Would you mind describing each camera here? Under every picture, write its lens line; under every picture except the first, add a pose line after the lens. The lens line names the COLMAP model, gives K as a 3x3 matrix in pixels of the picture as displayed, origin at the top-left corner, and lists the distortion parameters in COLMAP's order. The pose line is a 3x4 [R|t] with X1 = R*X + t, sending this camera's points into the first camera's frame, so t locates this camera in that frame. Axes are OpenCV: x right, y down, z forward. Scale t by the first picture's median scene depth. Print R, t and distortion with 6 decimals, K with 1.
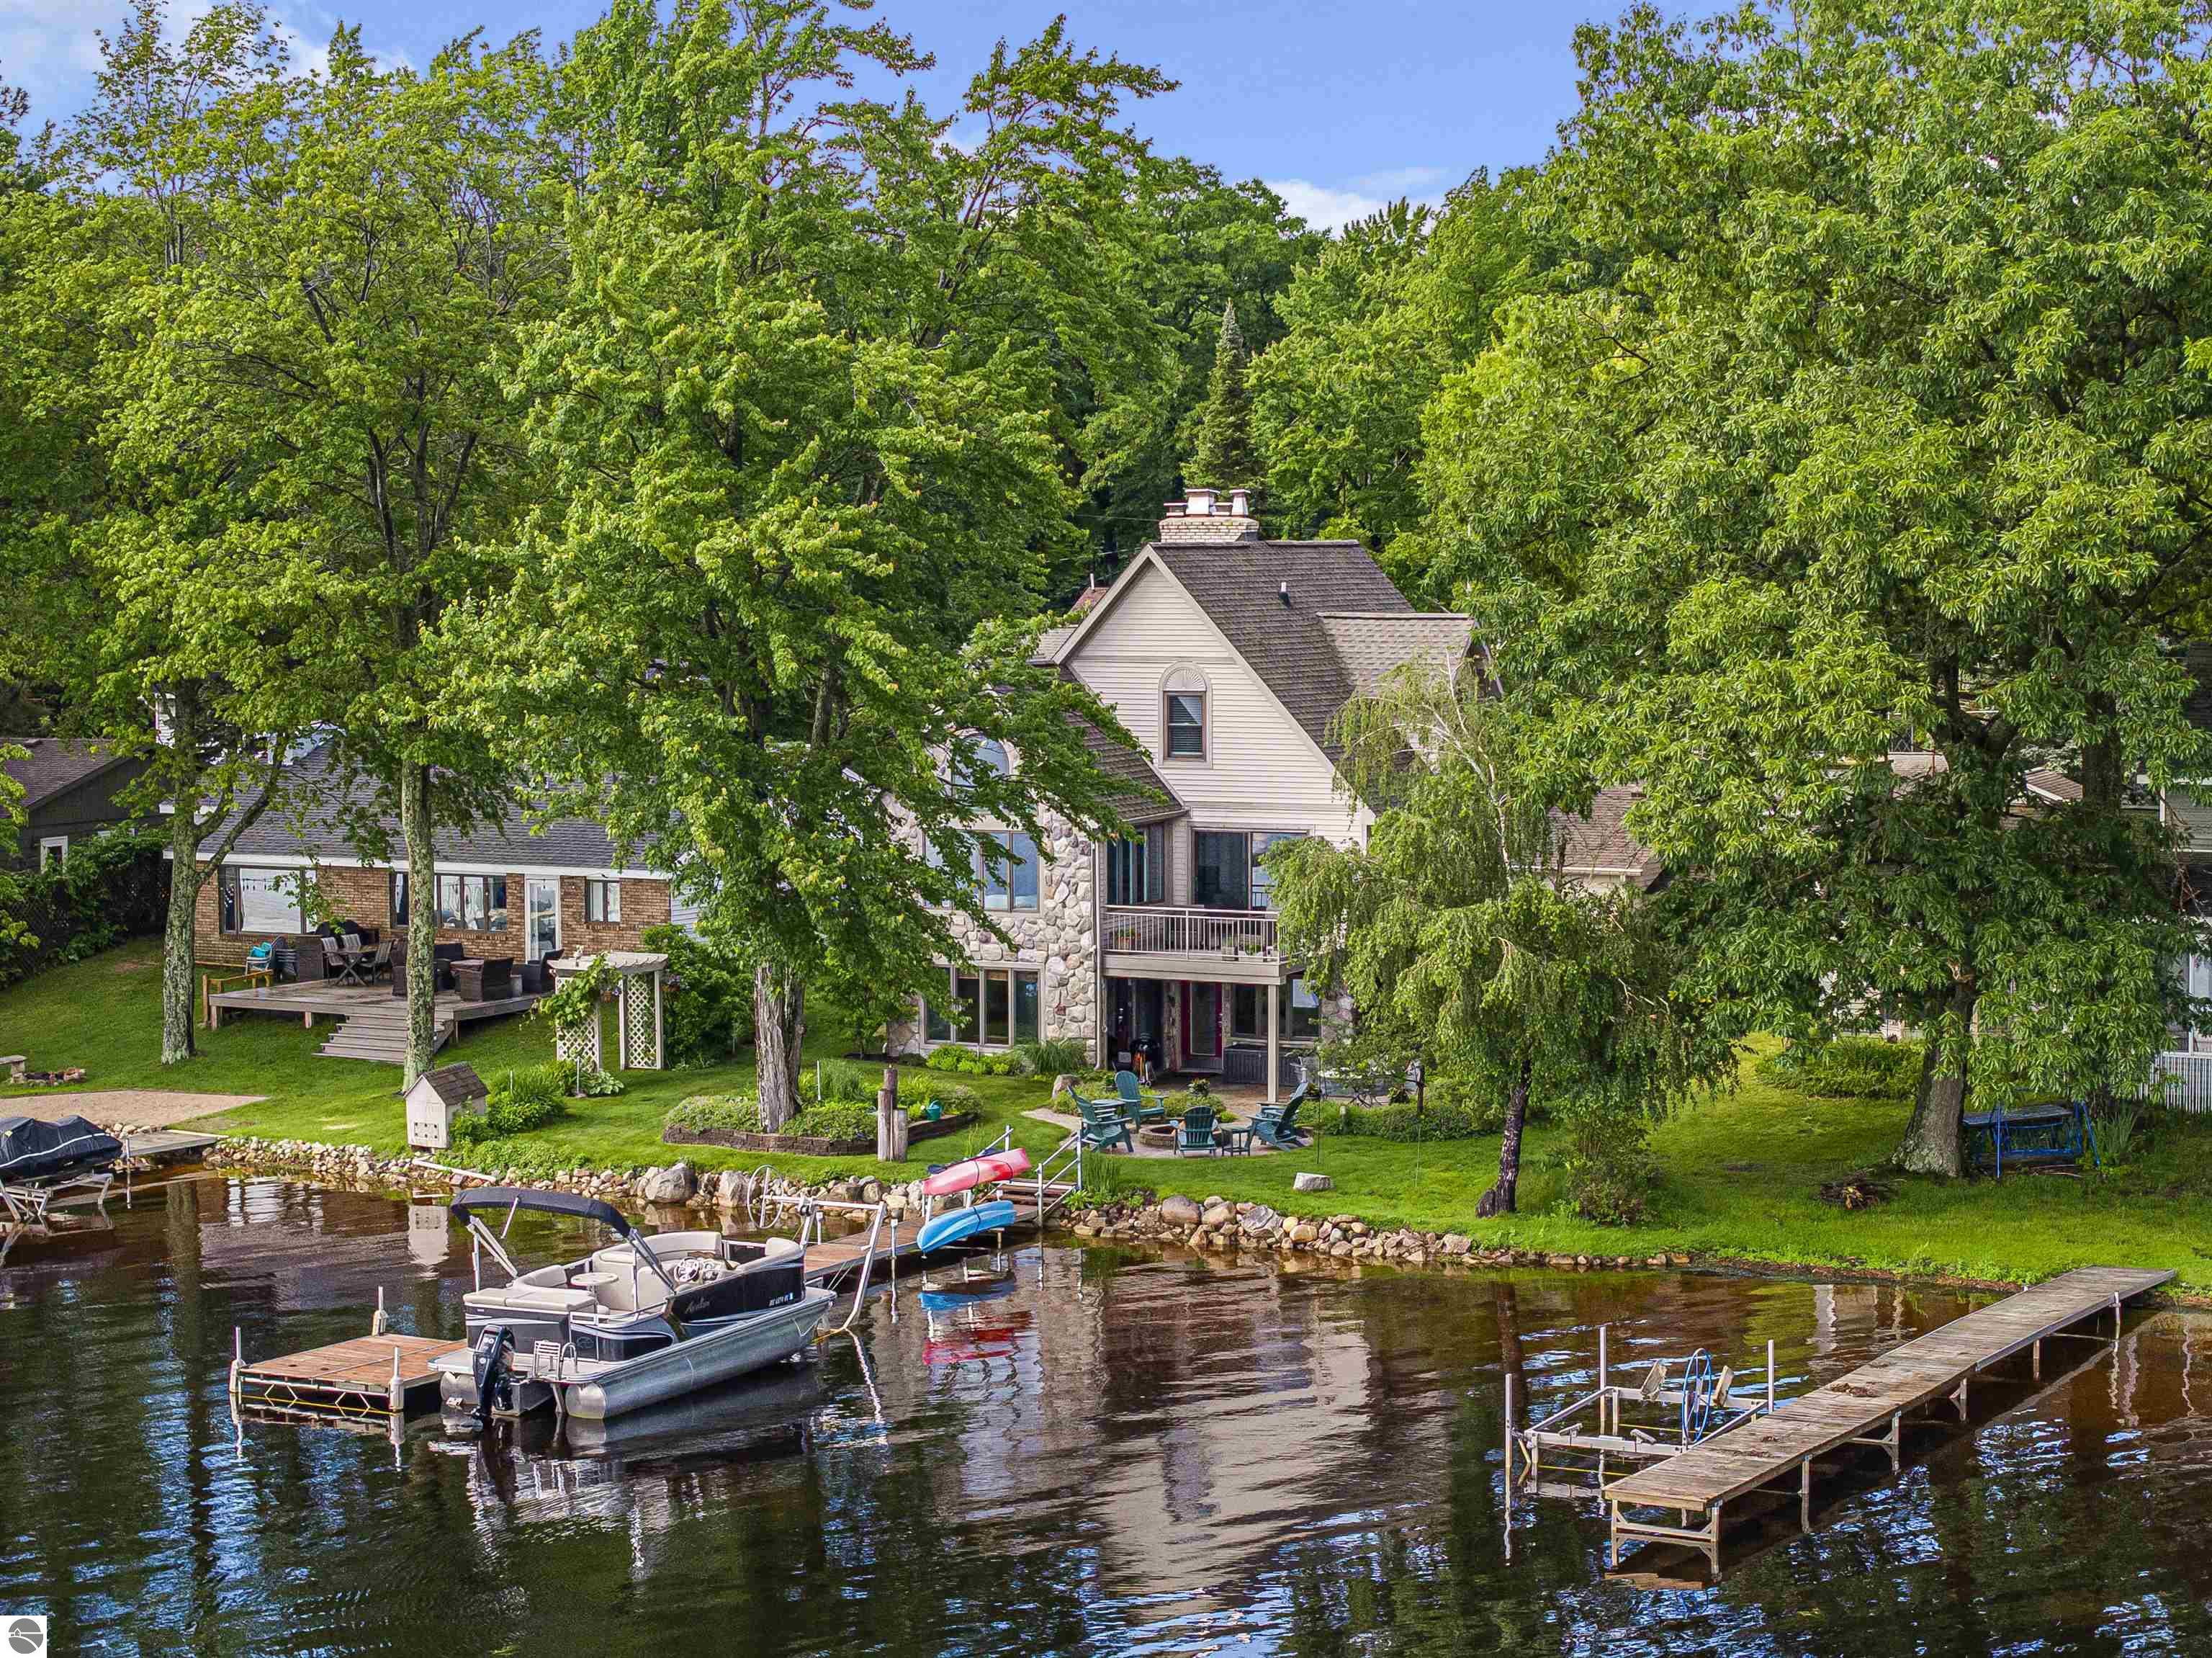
lens RADIAL K [[4359.1, 0, 1102.8], [0, 4359.1, 828.3], [0, 0, 1]] dist [-0.177479, 0.000000]
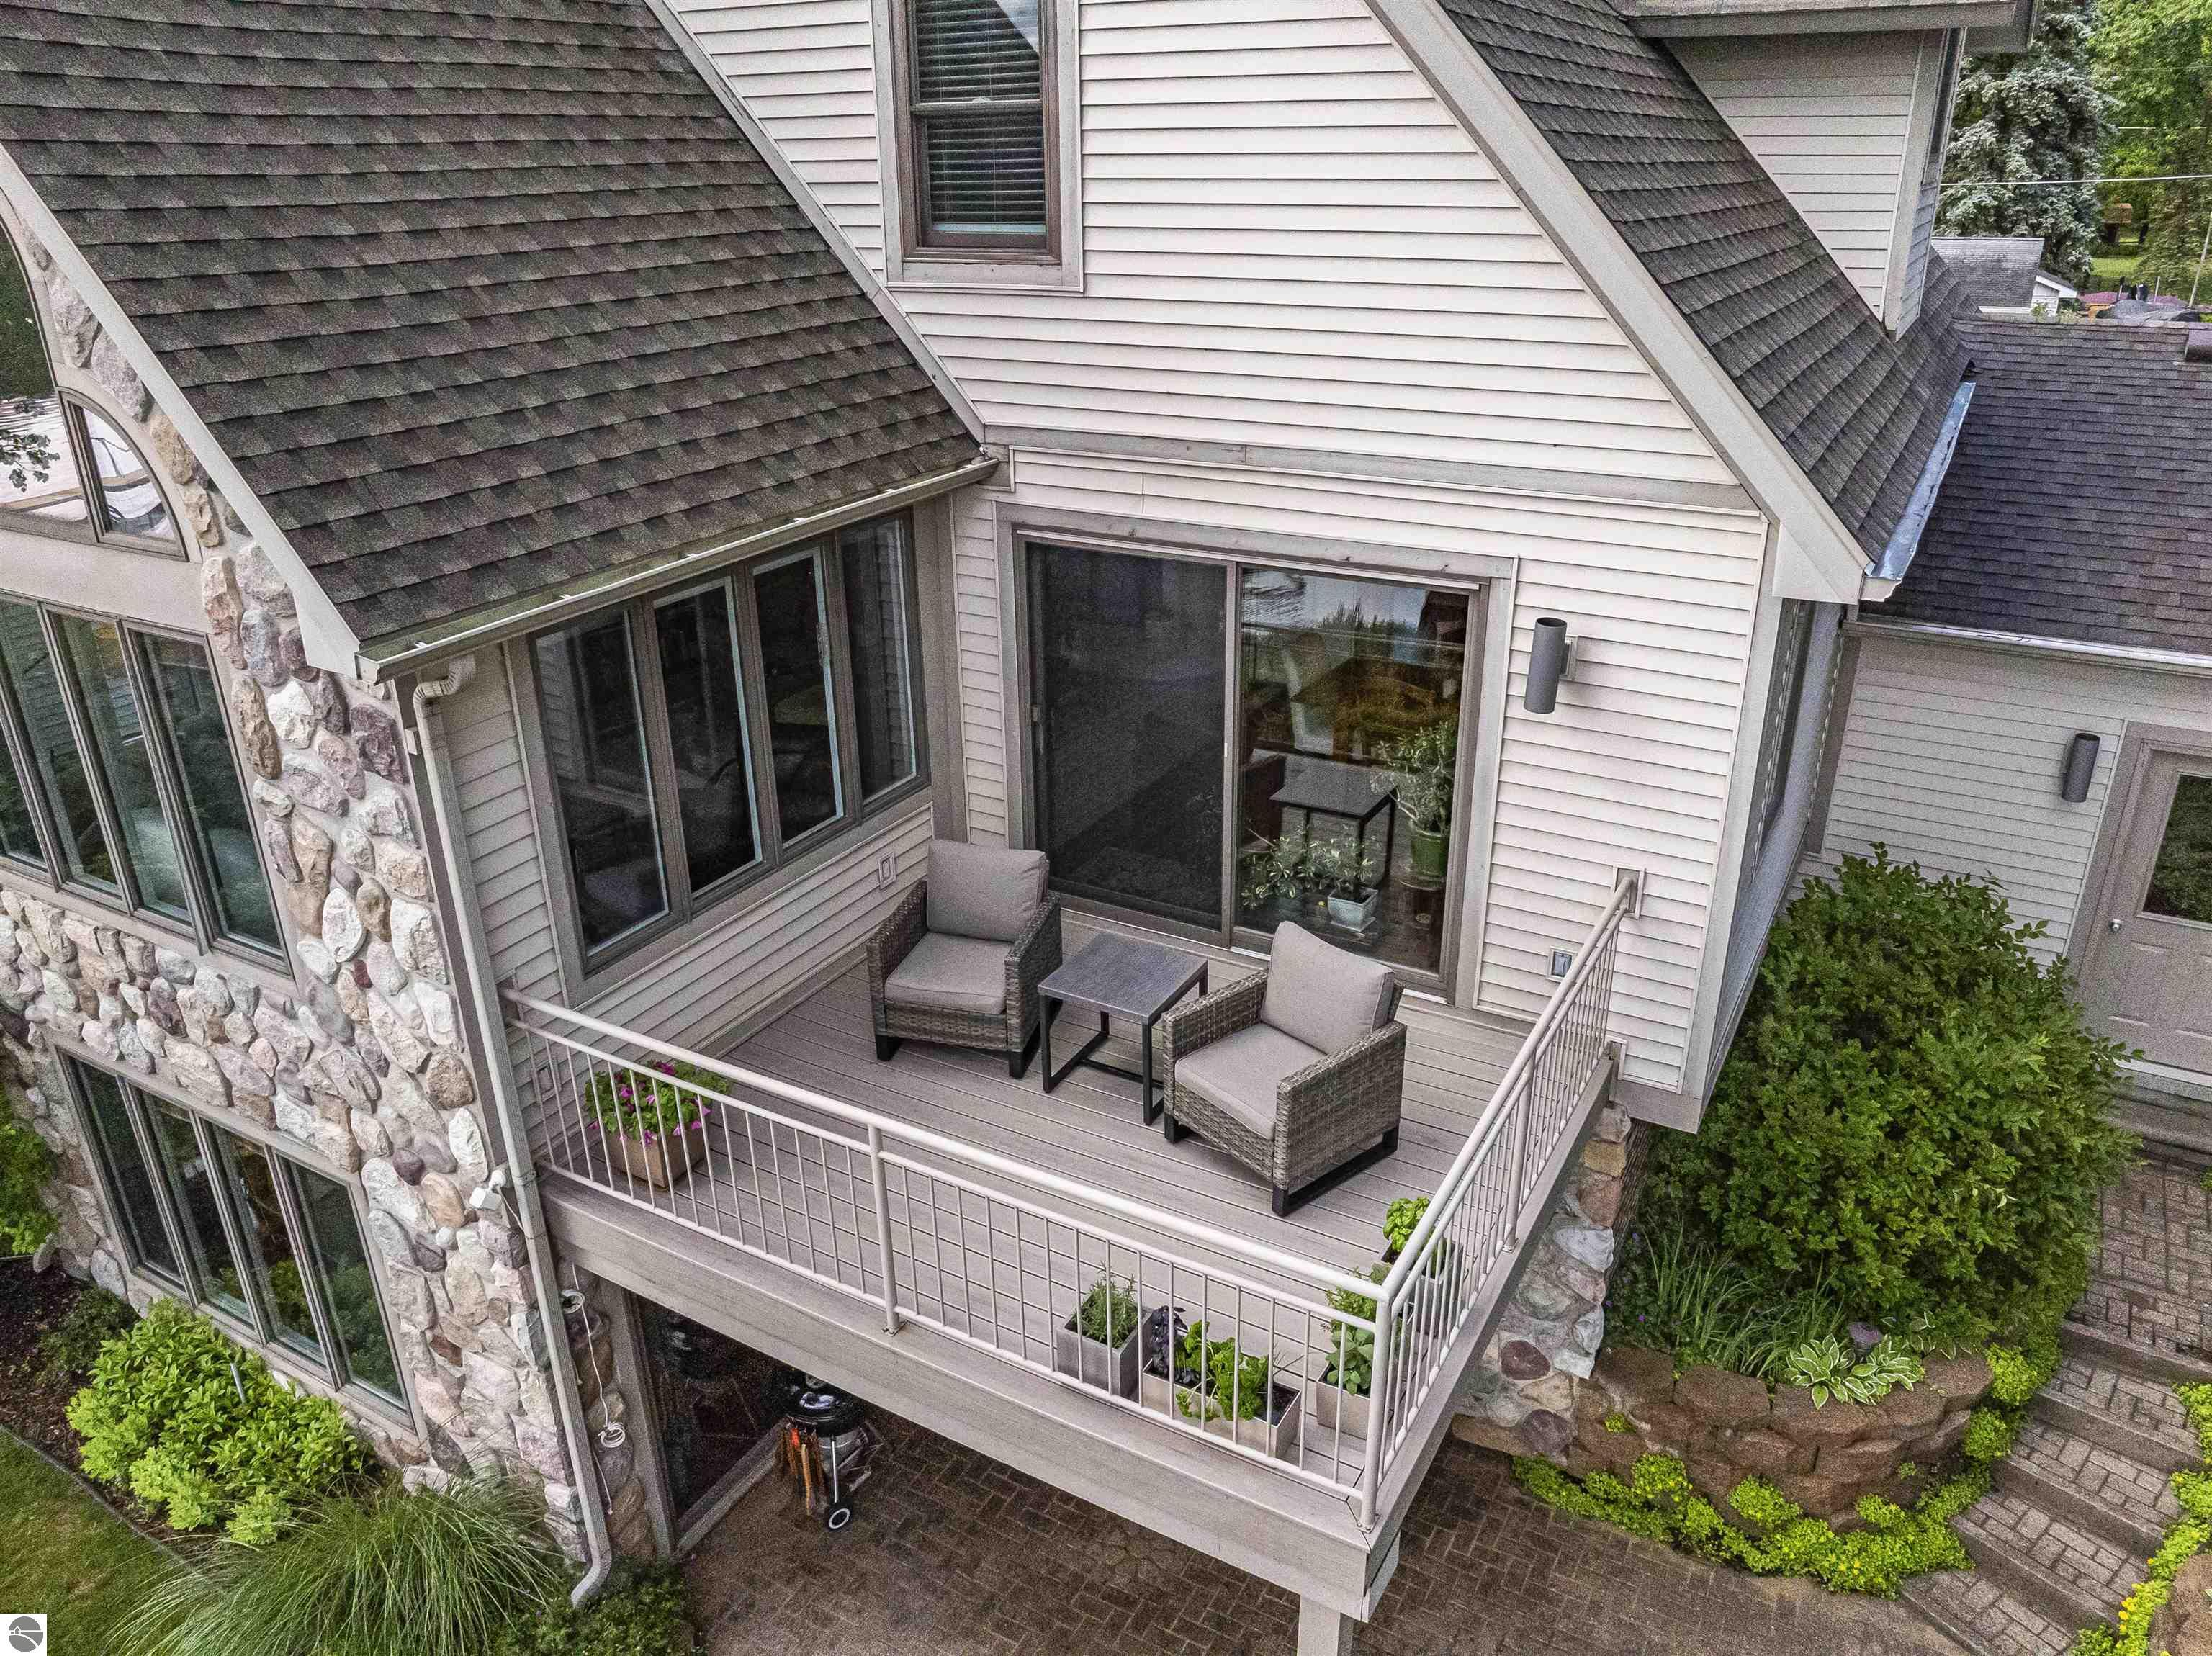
lens RADIAL K [[1561.1, 0, 1114.4], [0, 1561.1, 830.7], [0, 0, 1]] dist [-0.036008, -0.004590]
pose [[0.998445, 0.015574, -0.053522, 0.032683], [0.003478, 0.940897, 0.338676, -0.015221], [0.055634, -0.338336, 0.939379, 0.932497]]
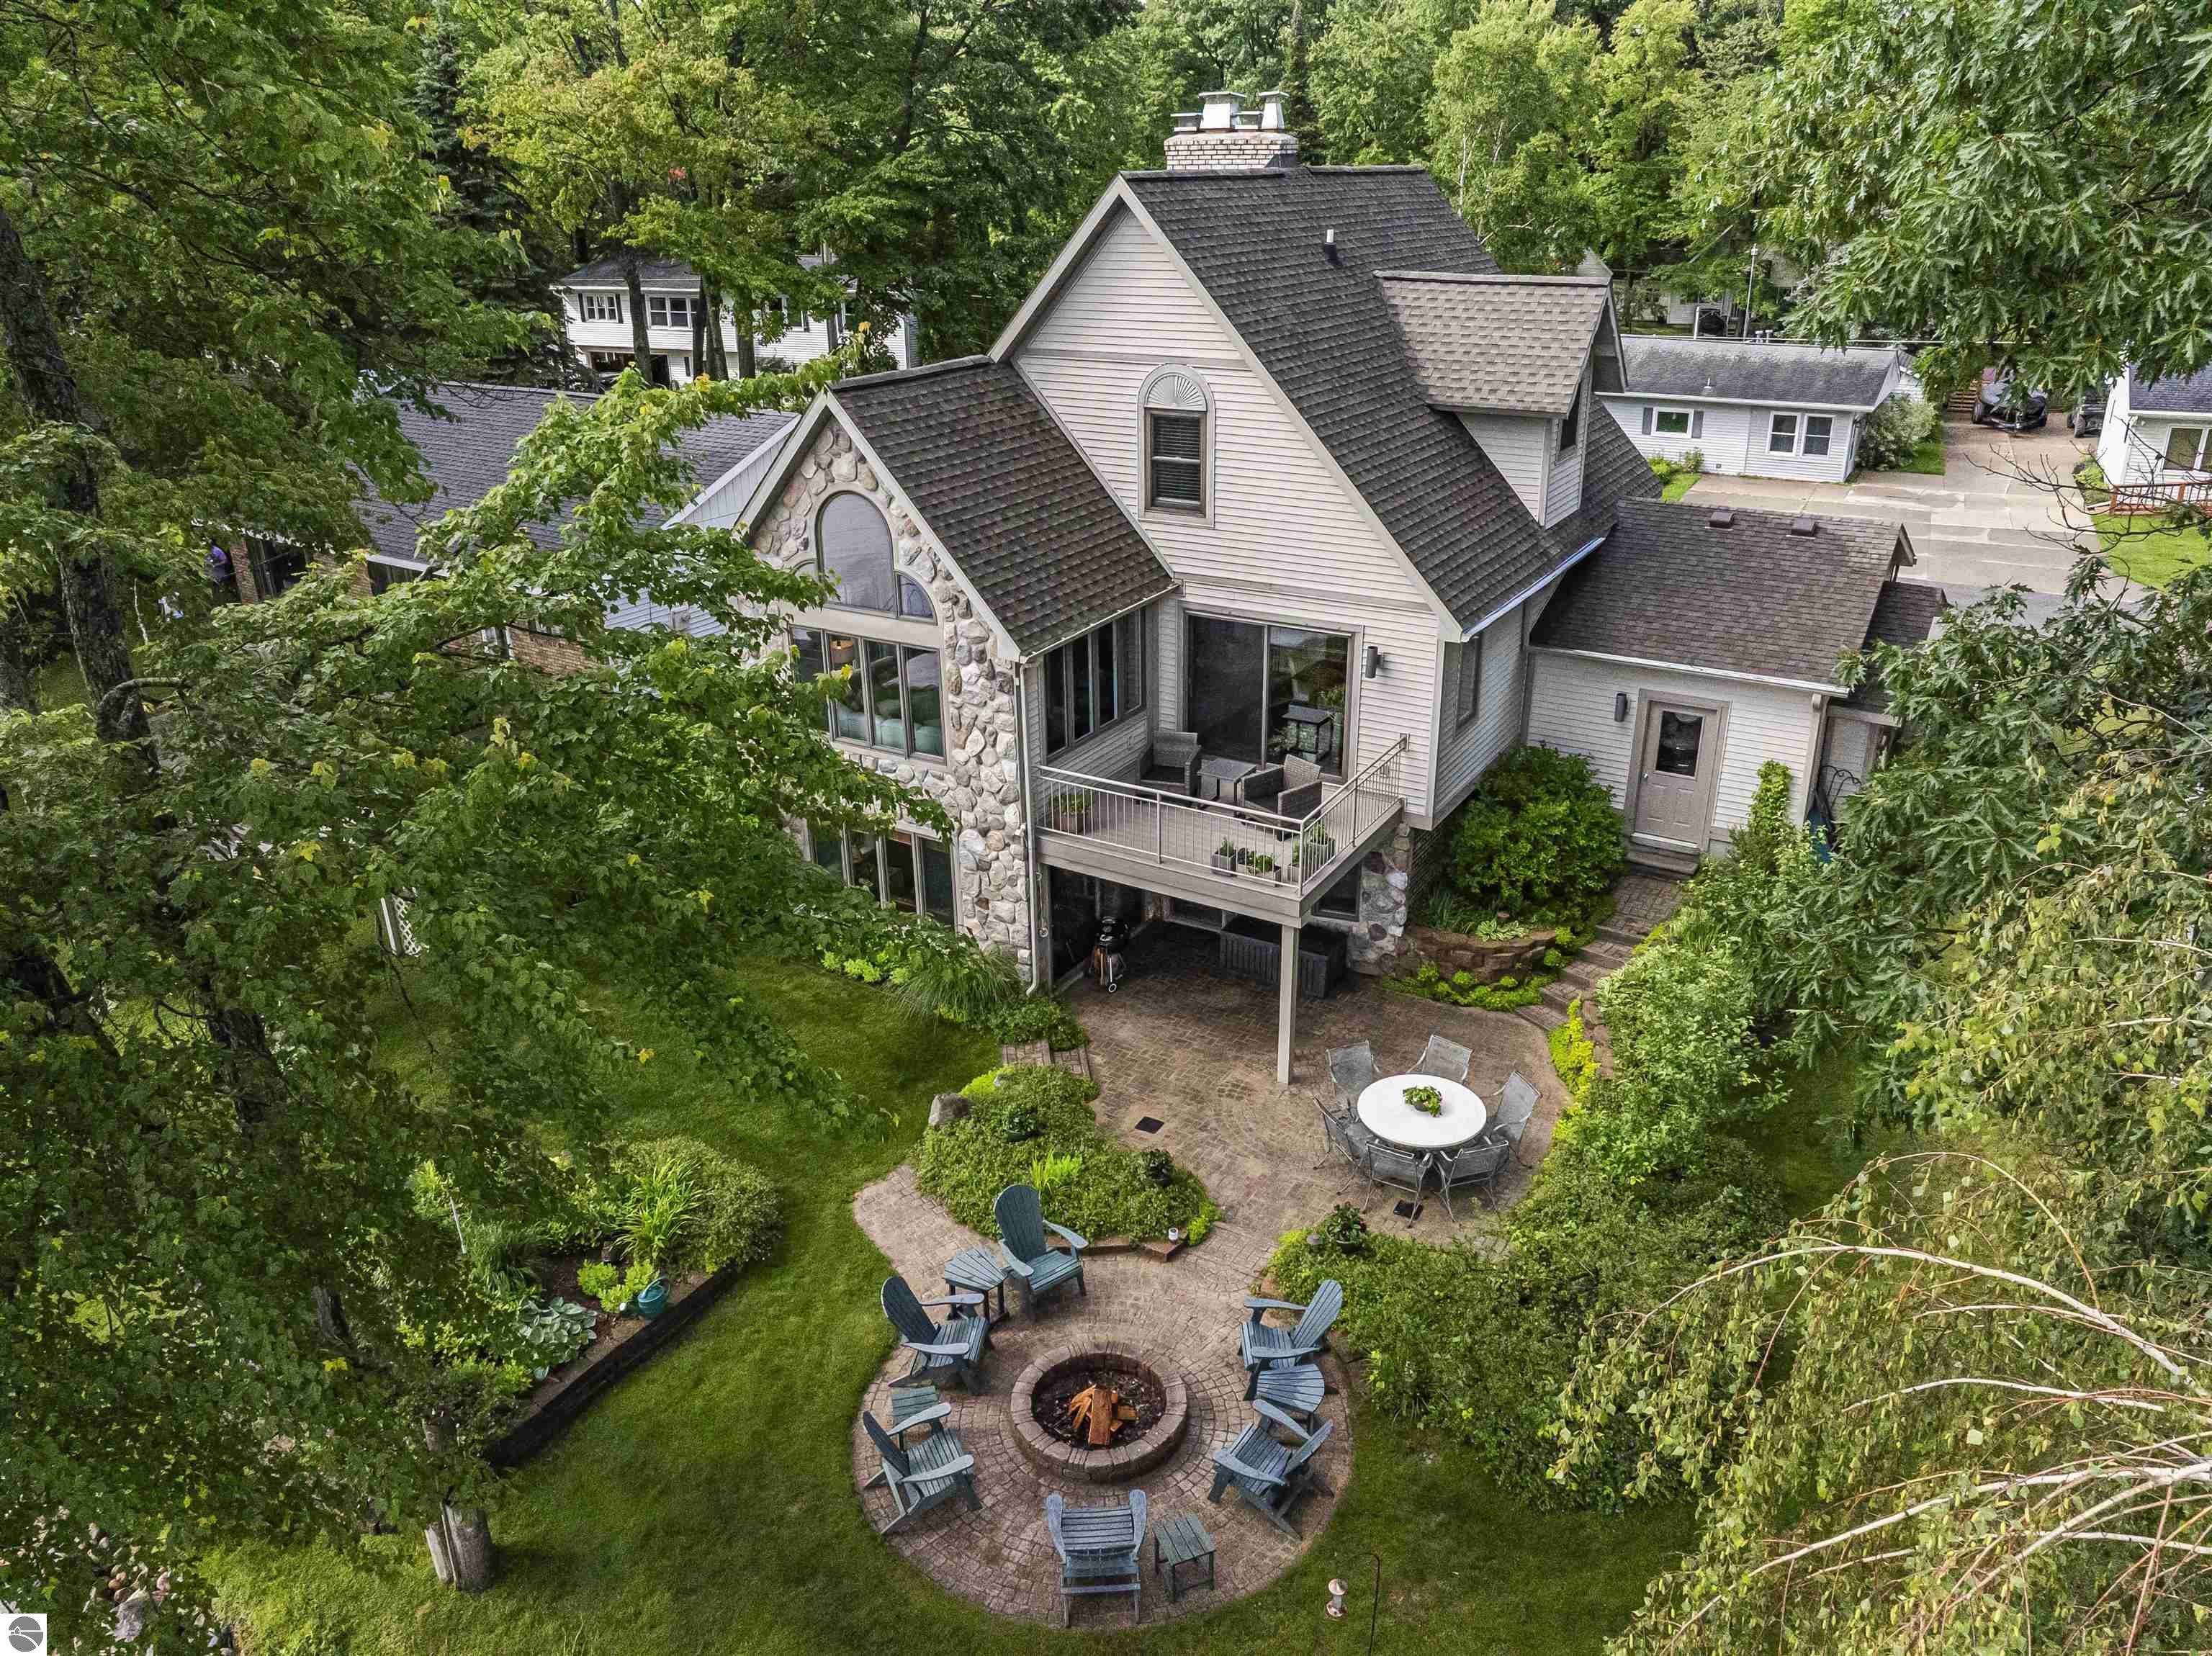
lens RADIAL K [[1561.1, 0, 1116.8], [0, 1561.1, 827.2], [0, 0, 1]] dist [-0.036008, -0.004590]
pose [[0.996610, 0.024104, -0.078661, 0.030997], [0.003276, 0.943735, 0.330687, -0.051442], [0.082207, -0.329823, 0.940457, 0.774943]]
